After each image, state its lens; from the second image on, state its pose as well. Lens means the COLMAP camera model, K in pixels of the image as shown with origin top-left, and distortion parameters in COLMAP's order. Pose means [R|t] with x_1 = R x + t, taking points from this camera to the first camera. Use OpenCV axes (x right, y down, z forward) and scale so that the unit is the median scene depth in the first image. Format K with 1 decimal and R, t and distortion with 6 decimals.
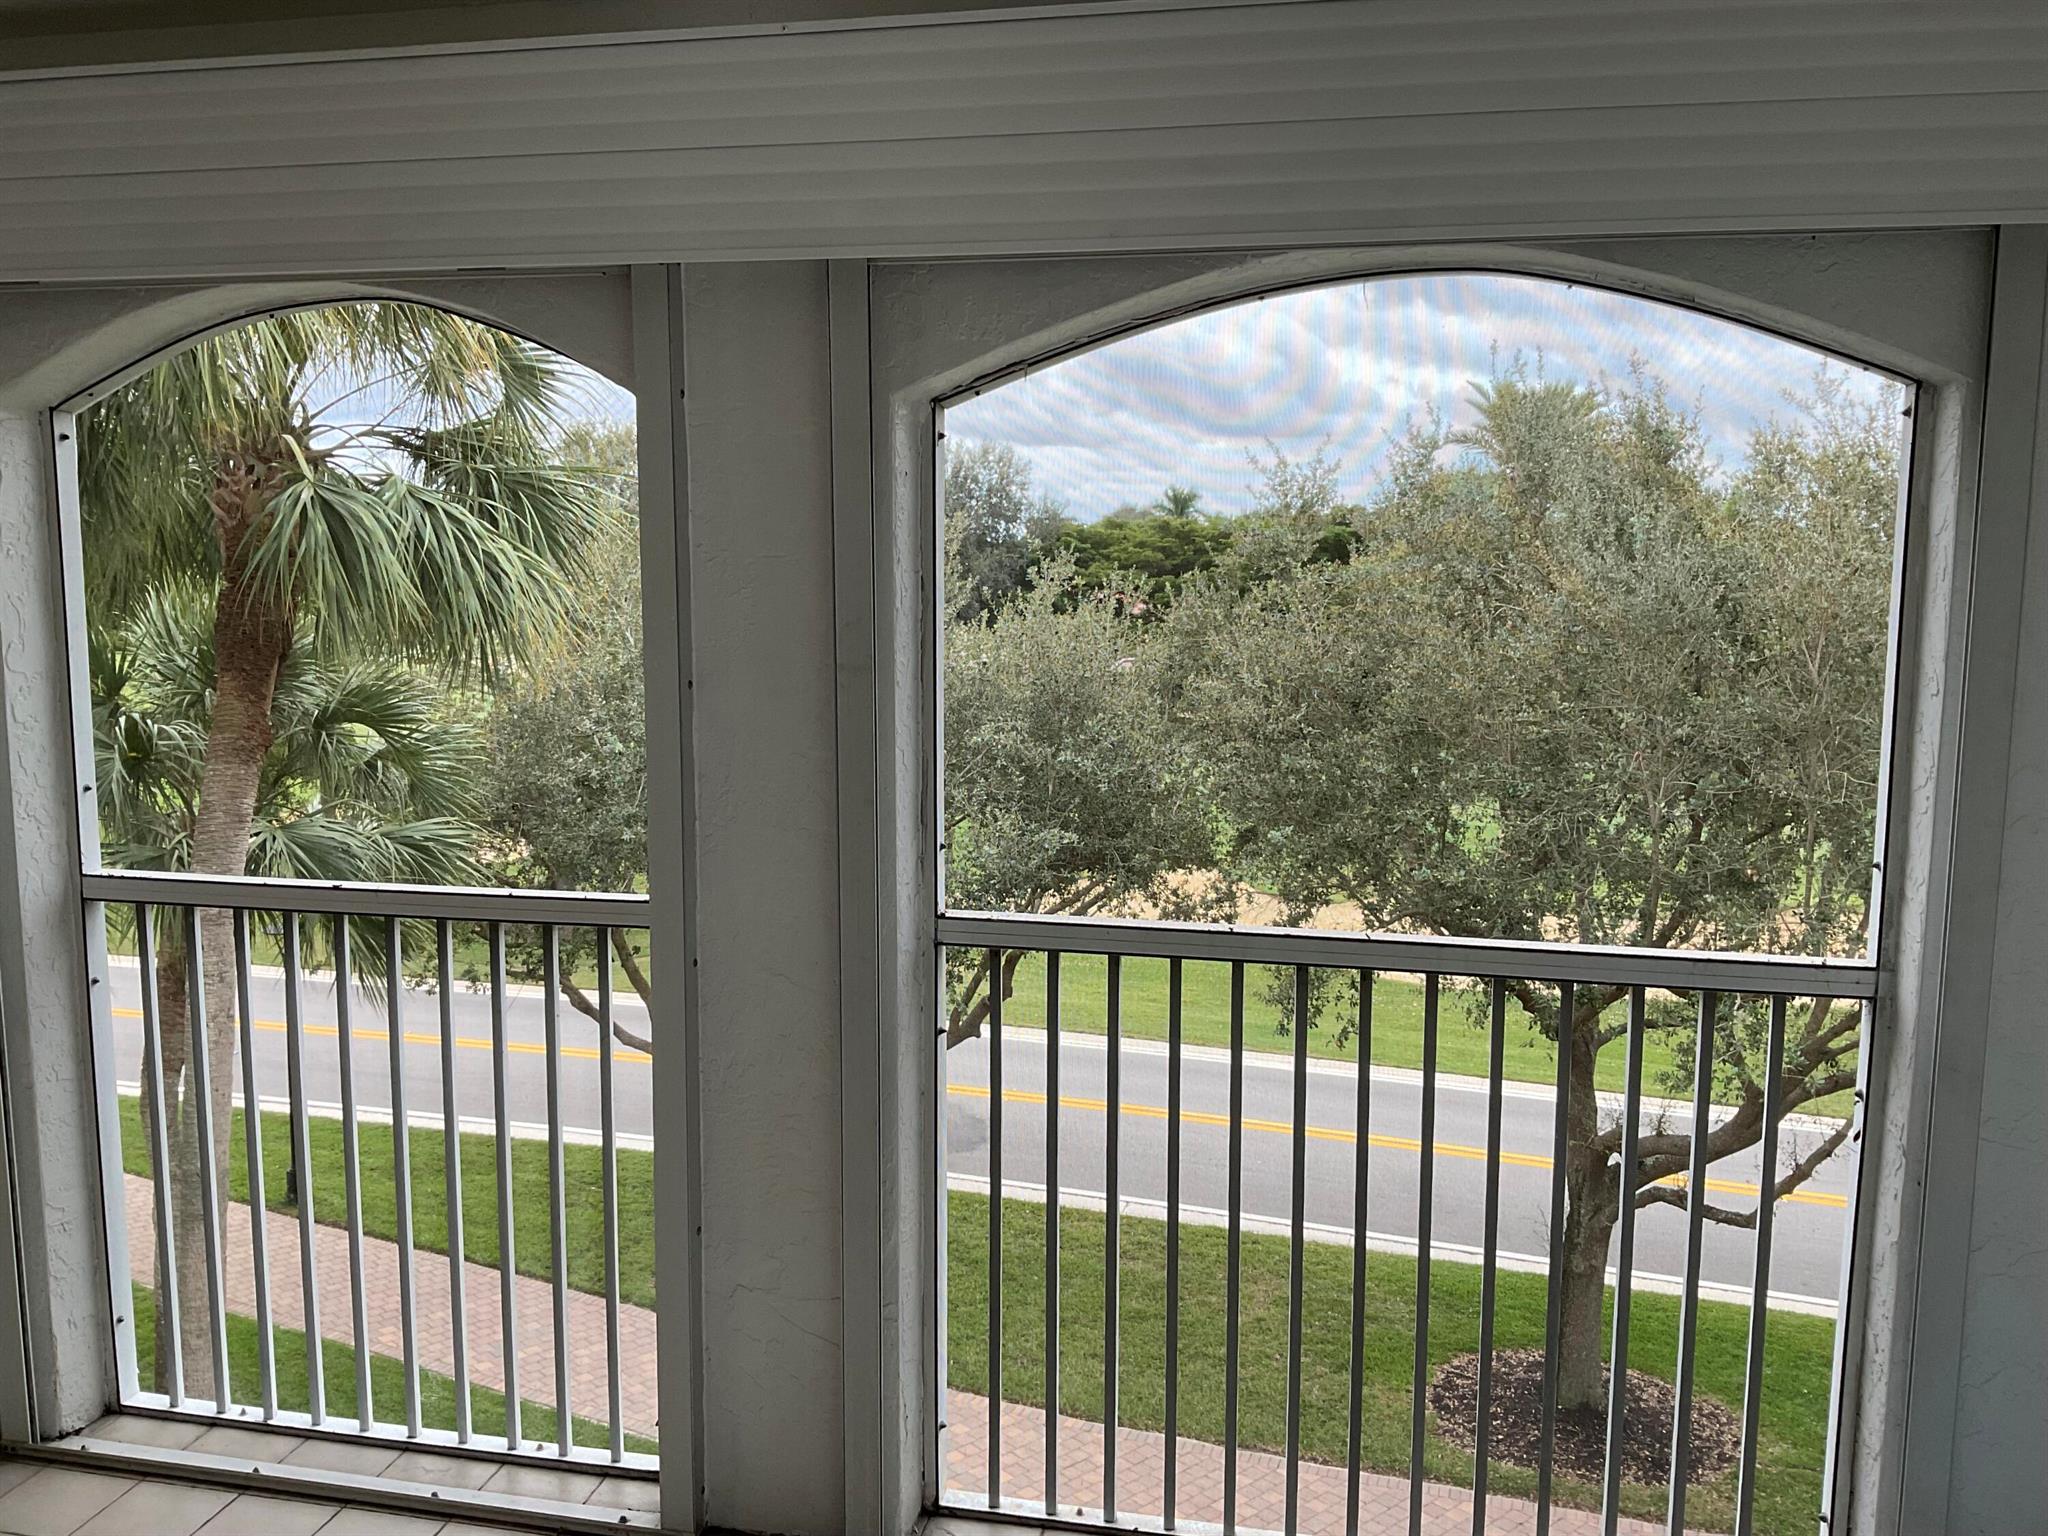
lens RADIAL K [[1705.3, 0, 1019.4], [0, 1705.3, 758.1], [0, 0, 1]] dist [-0.002017, -0.024221]
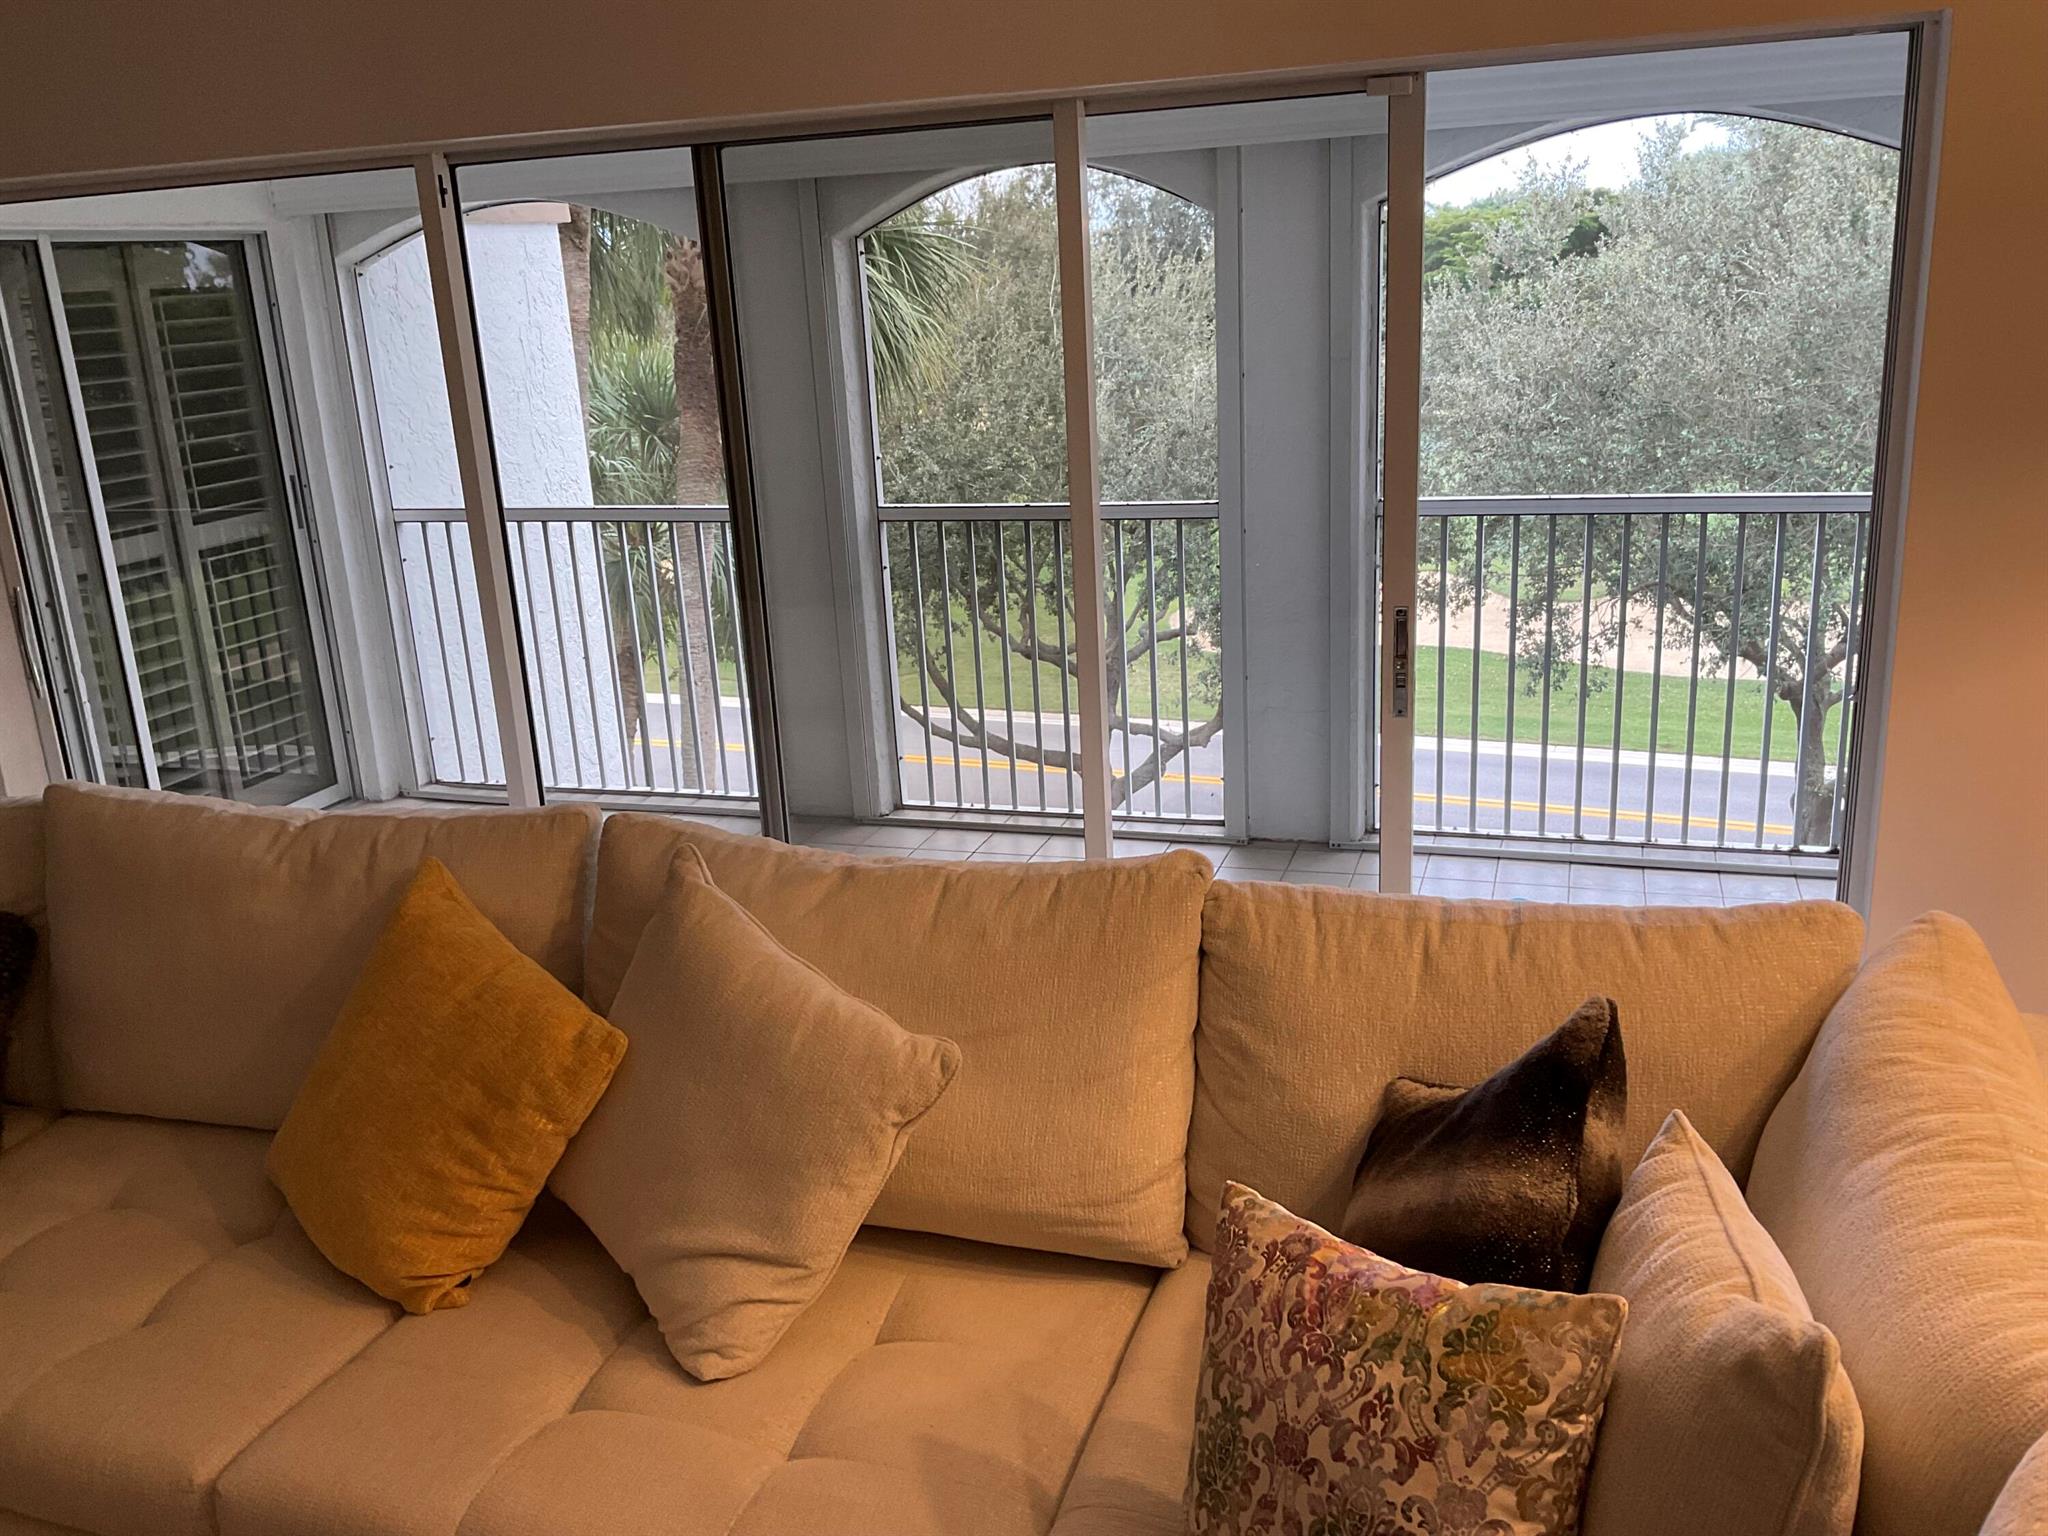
lens RADIAL K [[1705.3, 0, 1037.4], [0, 1705.3, 835.1], [0, 0, 1]] dist [-0.002017, -0.024221]
pose [[0.993095, -0.025353, -0.114542, -0.047582], [0.048128, 0.978470, 0.200700, 0.009994], [0.106987, -0.204827, 0.972934, -0.170912]]
